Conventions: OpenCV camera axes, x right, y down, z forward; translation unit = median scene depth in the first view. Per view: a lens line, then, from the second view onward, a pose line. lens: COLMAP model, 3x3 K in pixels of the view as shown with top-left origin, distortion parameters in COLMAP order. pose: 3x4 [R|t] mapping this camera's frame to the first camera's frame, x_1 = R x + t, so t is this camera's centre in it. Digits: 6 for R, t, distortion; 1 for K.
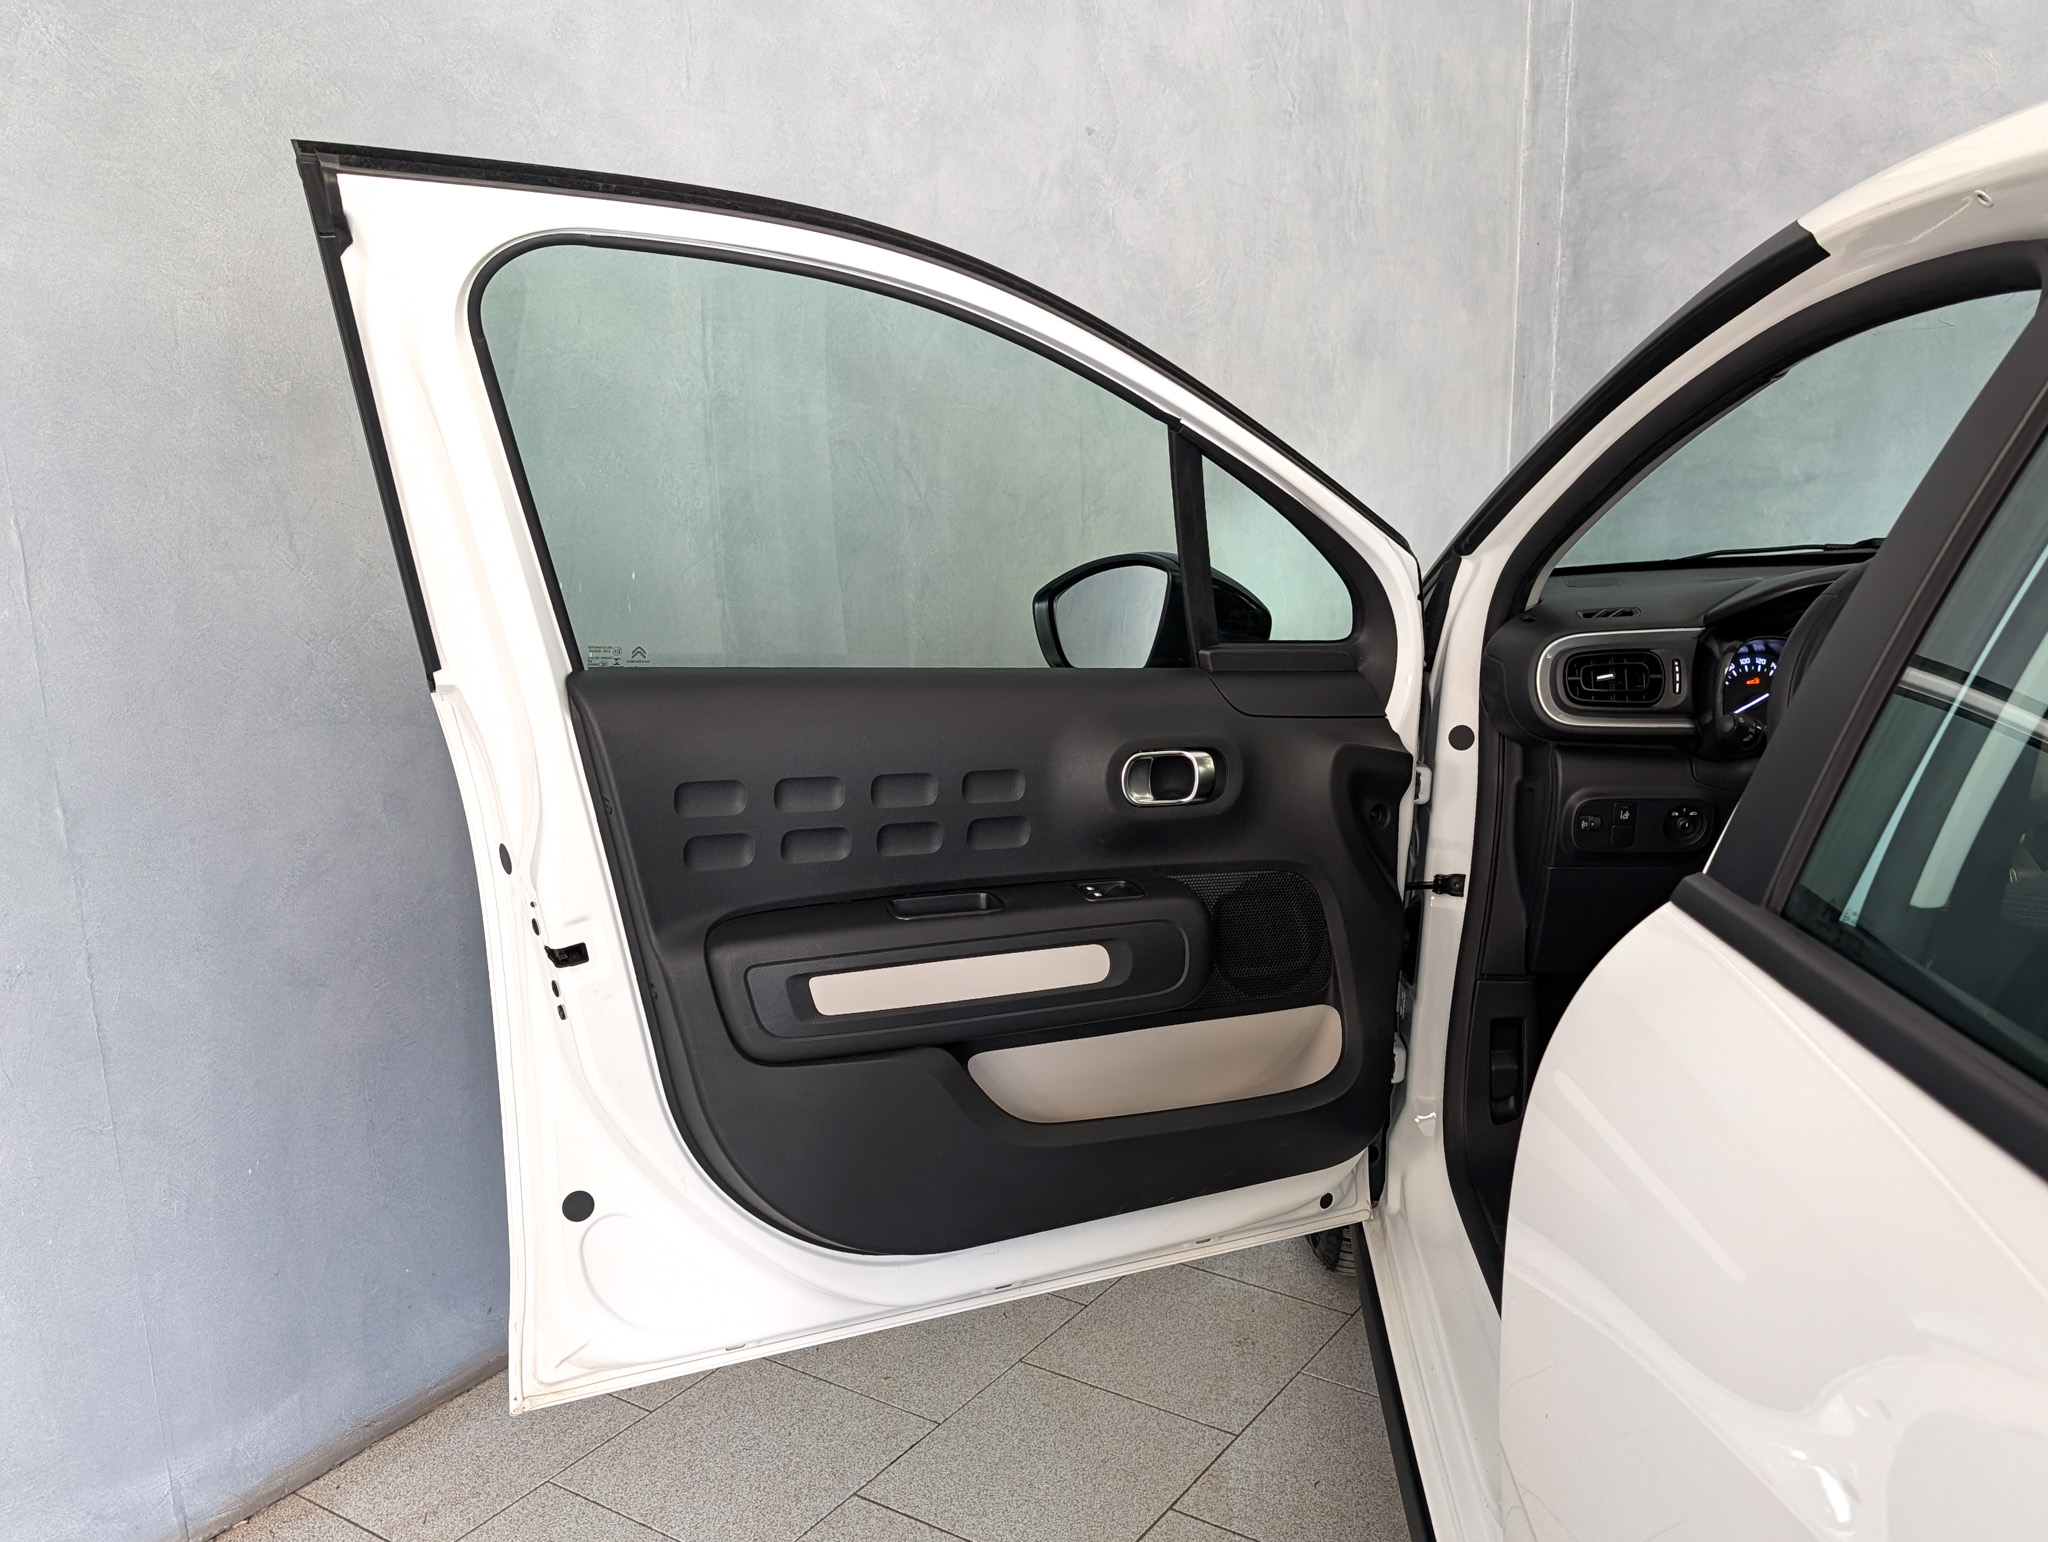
lens RADIAL K [[1817.5, 0, 1133.7], [0, 1817.5, 823.3], [0, 0, 1]] dist [0.000439, -0.004232]
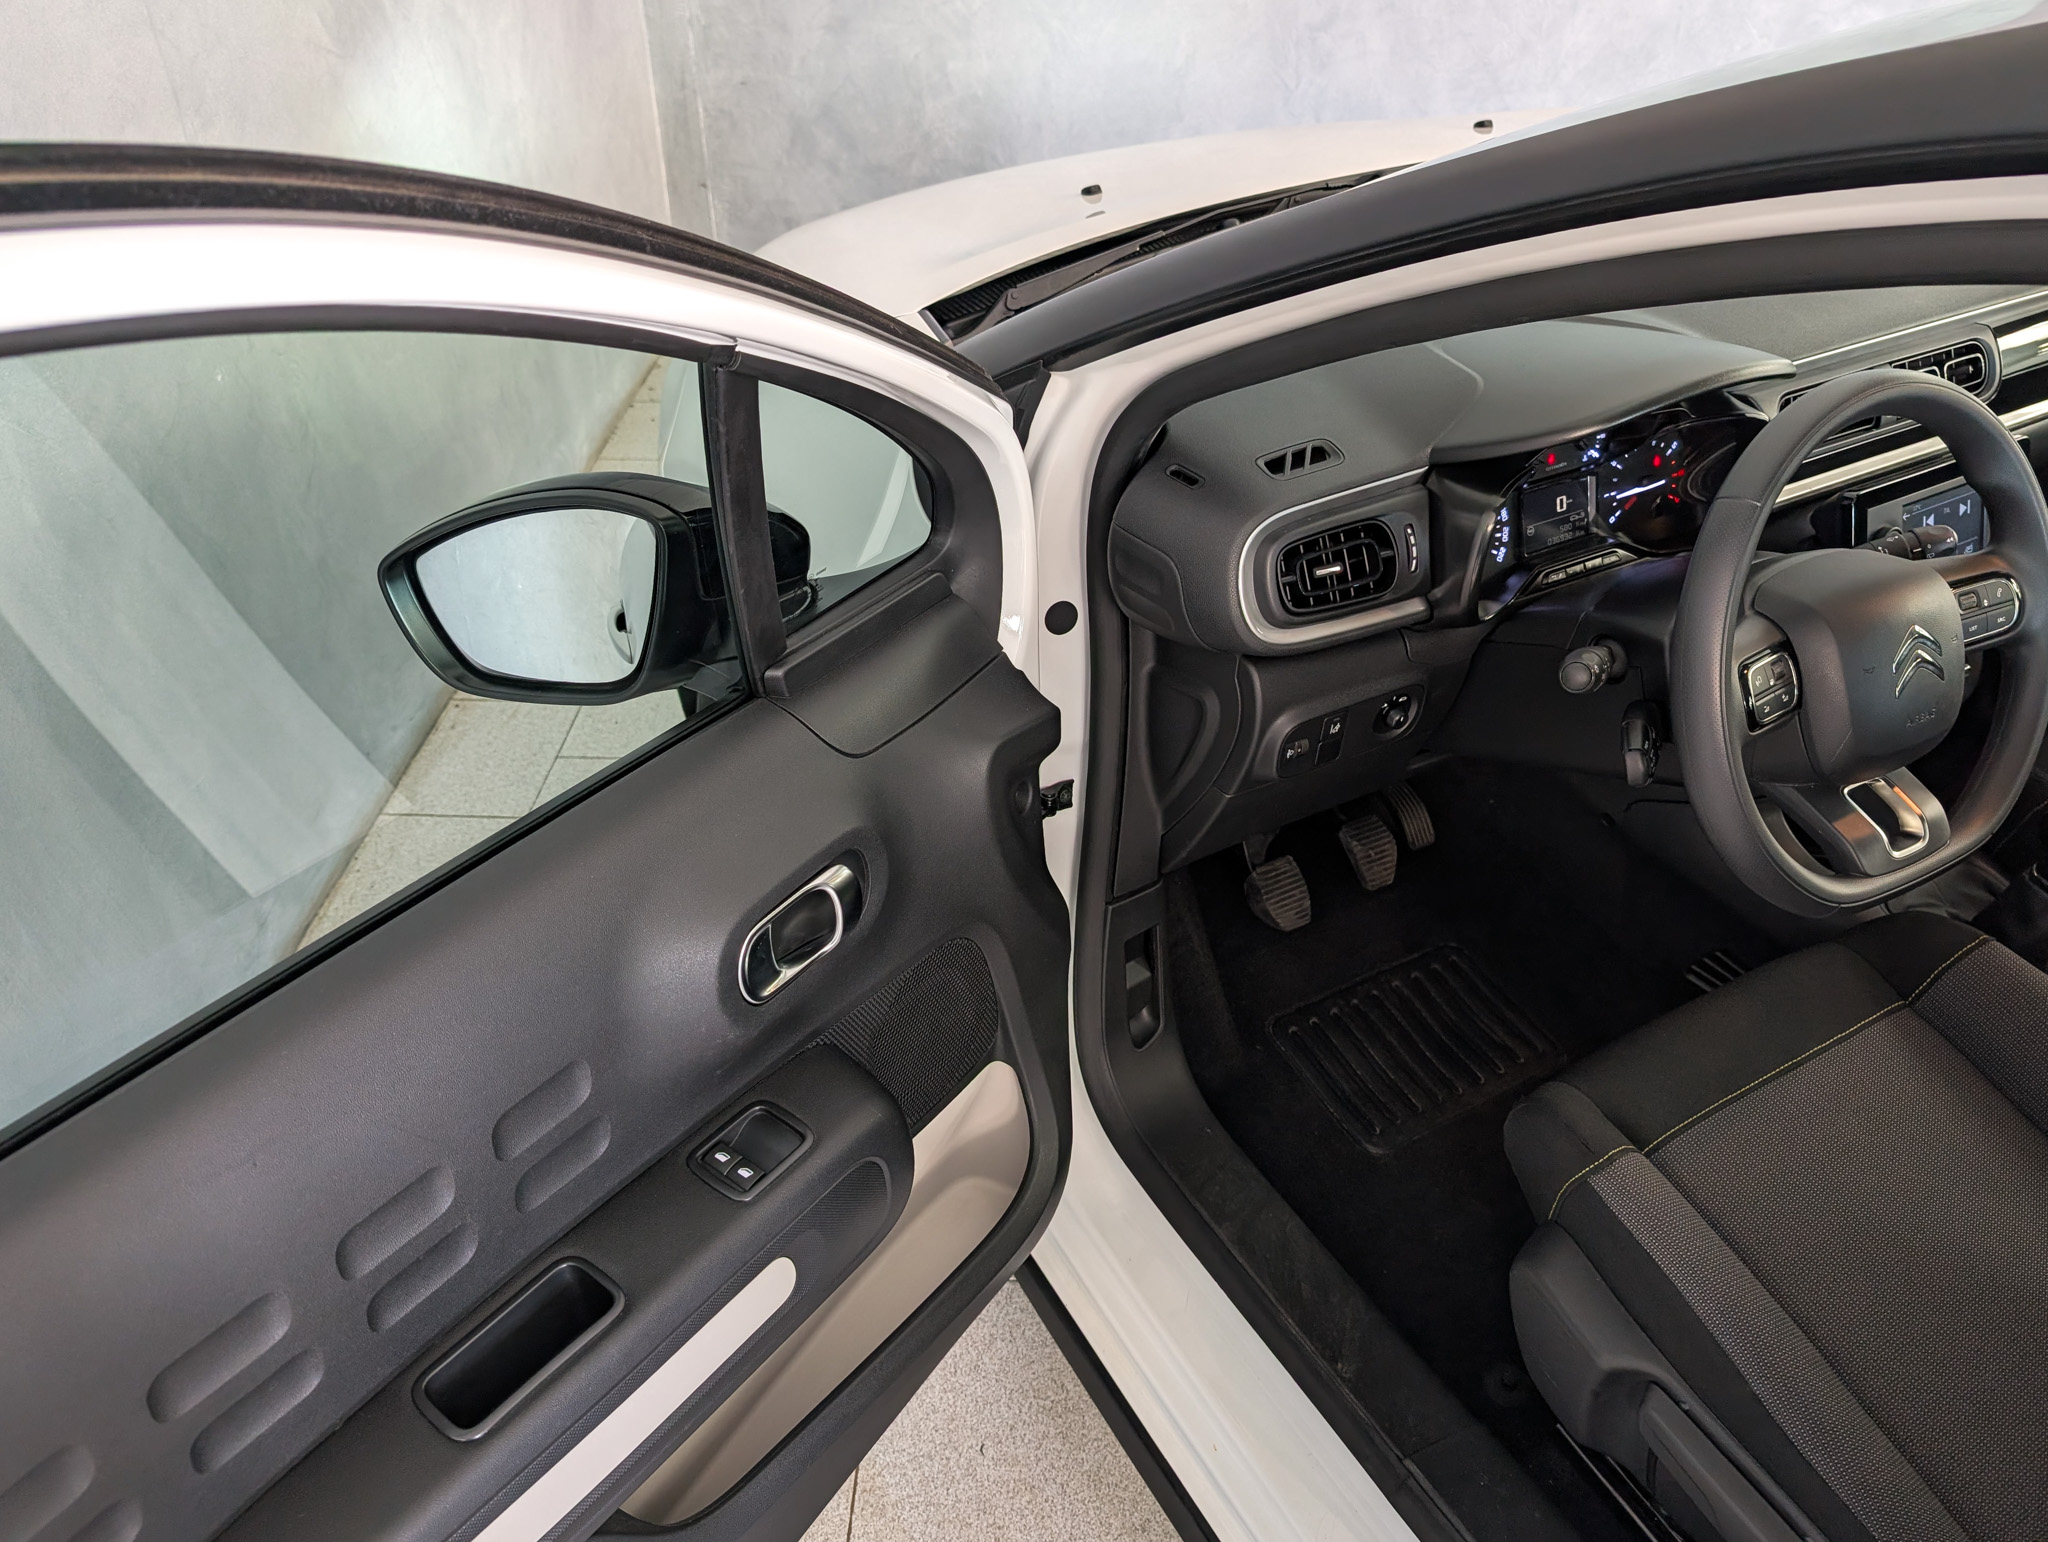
lens RADIAL K [[1537.7, 0, 1024.9], [0, 1537.7, 762.2], [0, 0, 1]] dist [0.013818, -0.000475]
pose [[0.868632, -0.282019, 0.407361, -0.100923], [0.113787, 0.913768, 0.389975, -0.250809], [-0.482214, -0.292392, 0.825819, 0.534511]]
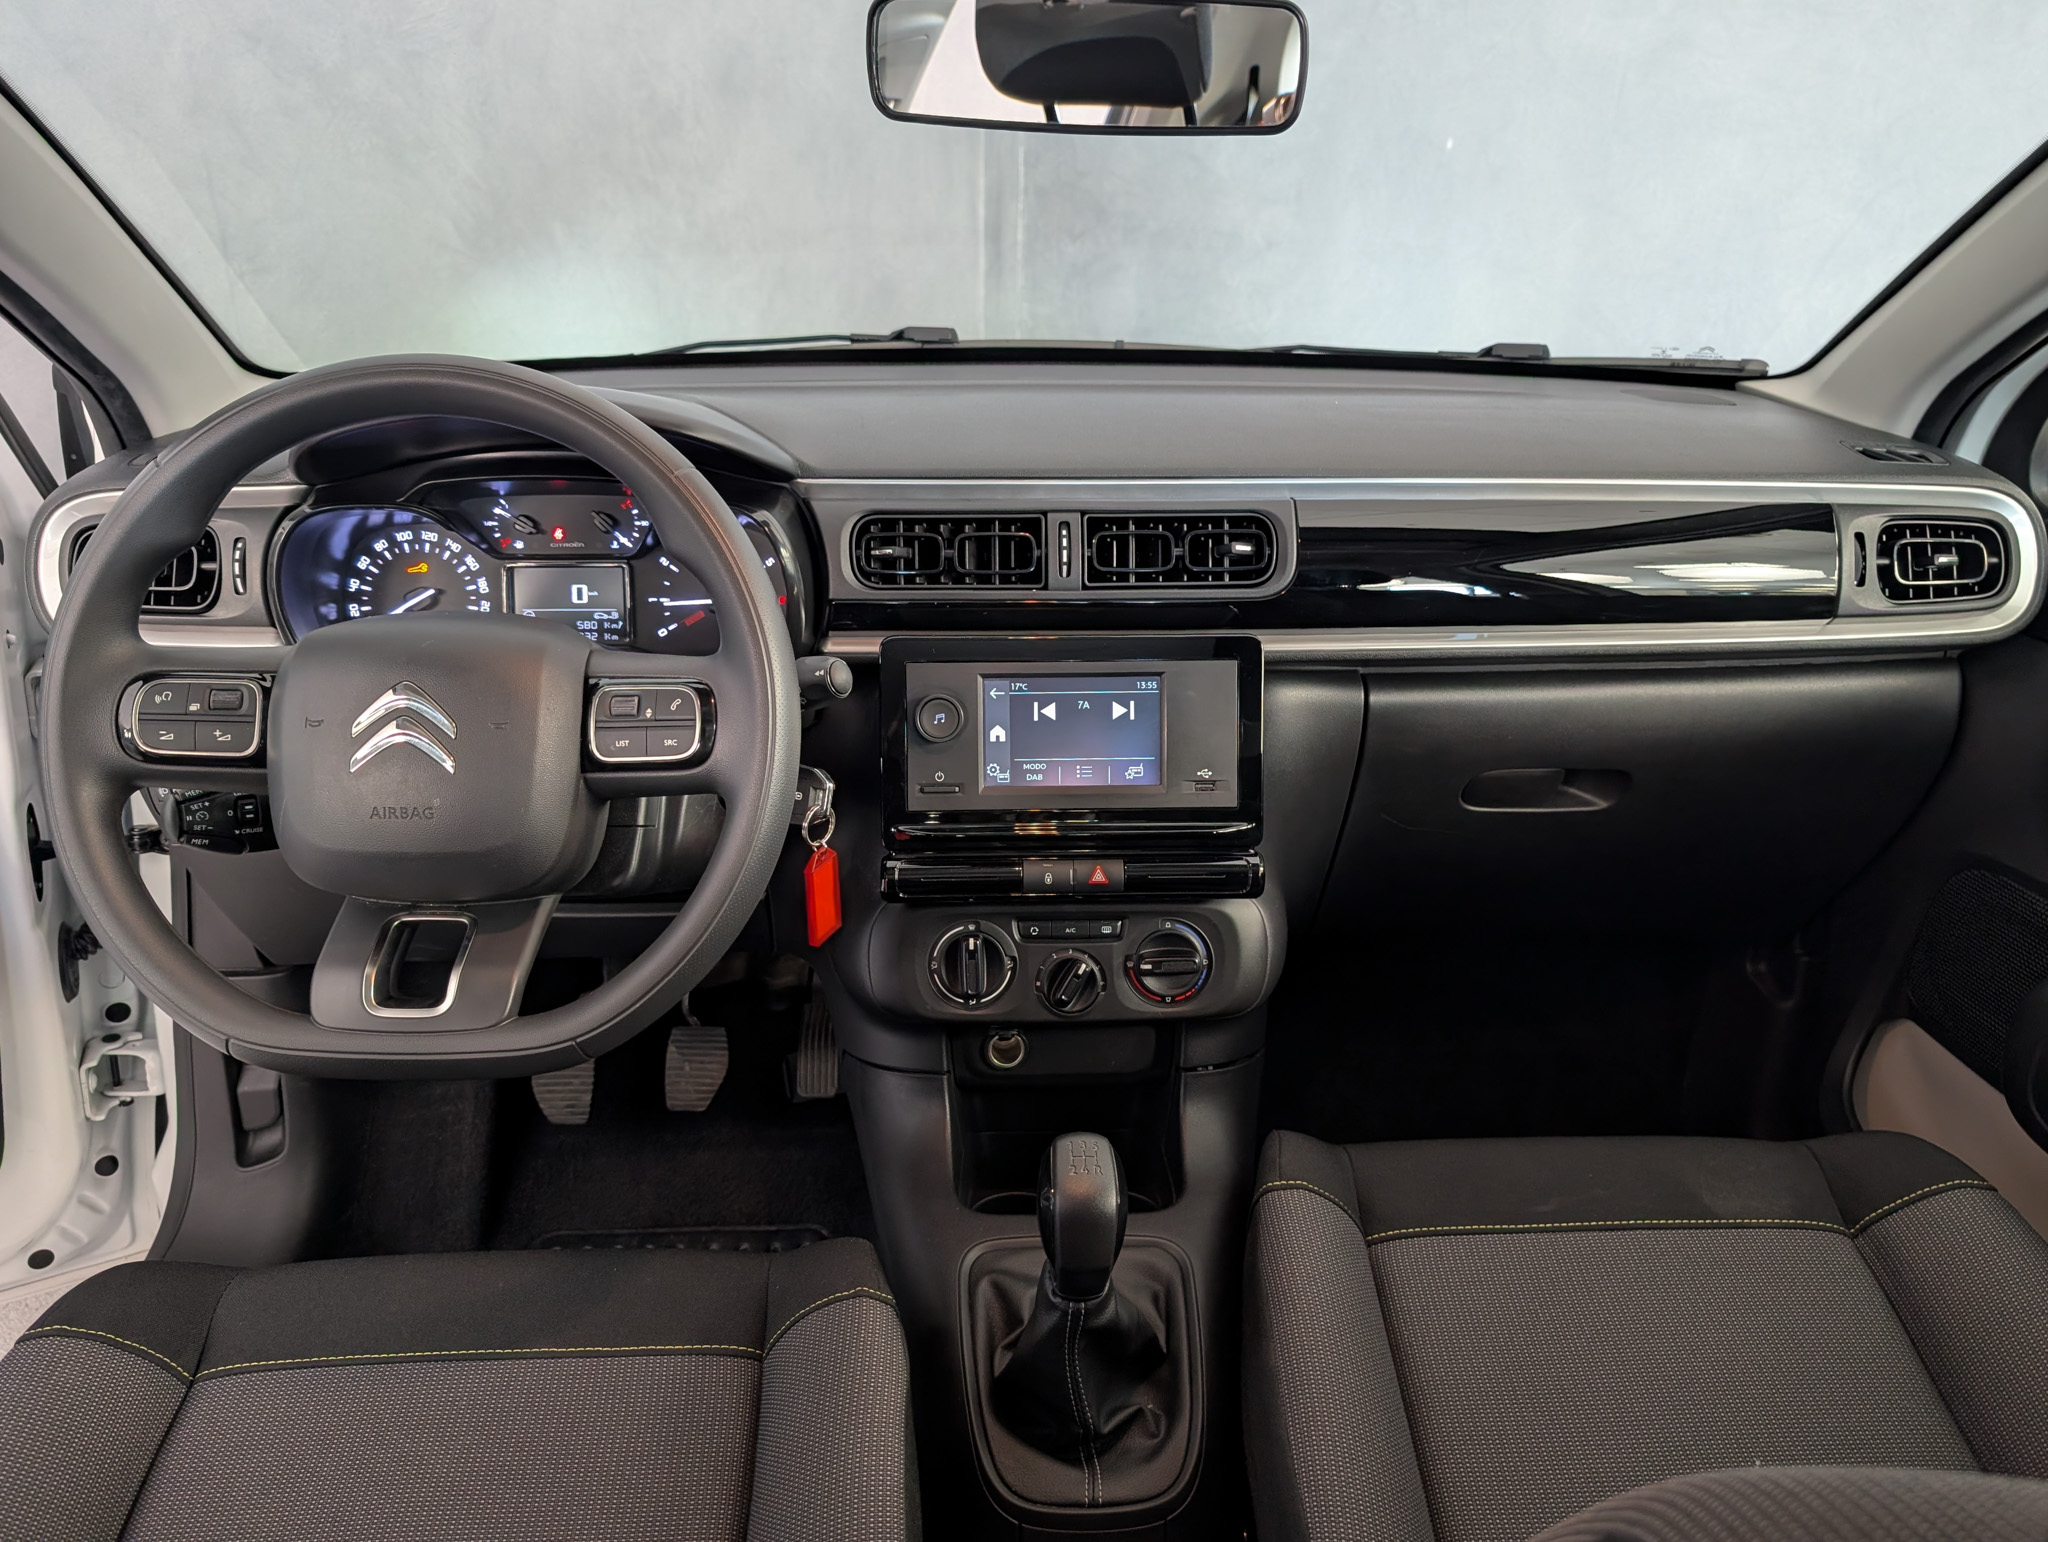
lens RADIAL K [[1510.2, 0, 1051.7], [0, 1510.2, 777.7], [0, 0, 1]] dist [-0.000456, -0.004702]
pose [[0.998867, 0.001286, 0.047570, 0.536234], [-0.008502, 0.988374, 0.151802, -0.087586], [-0.046822, -0.152035, 0.987265, 0.457875]]
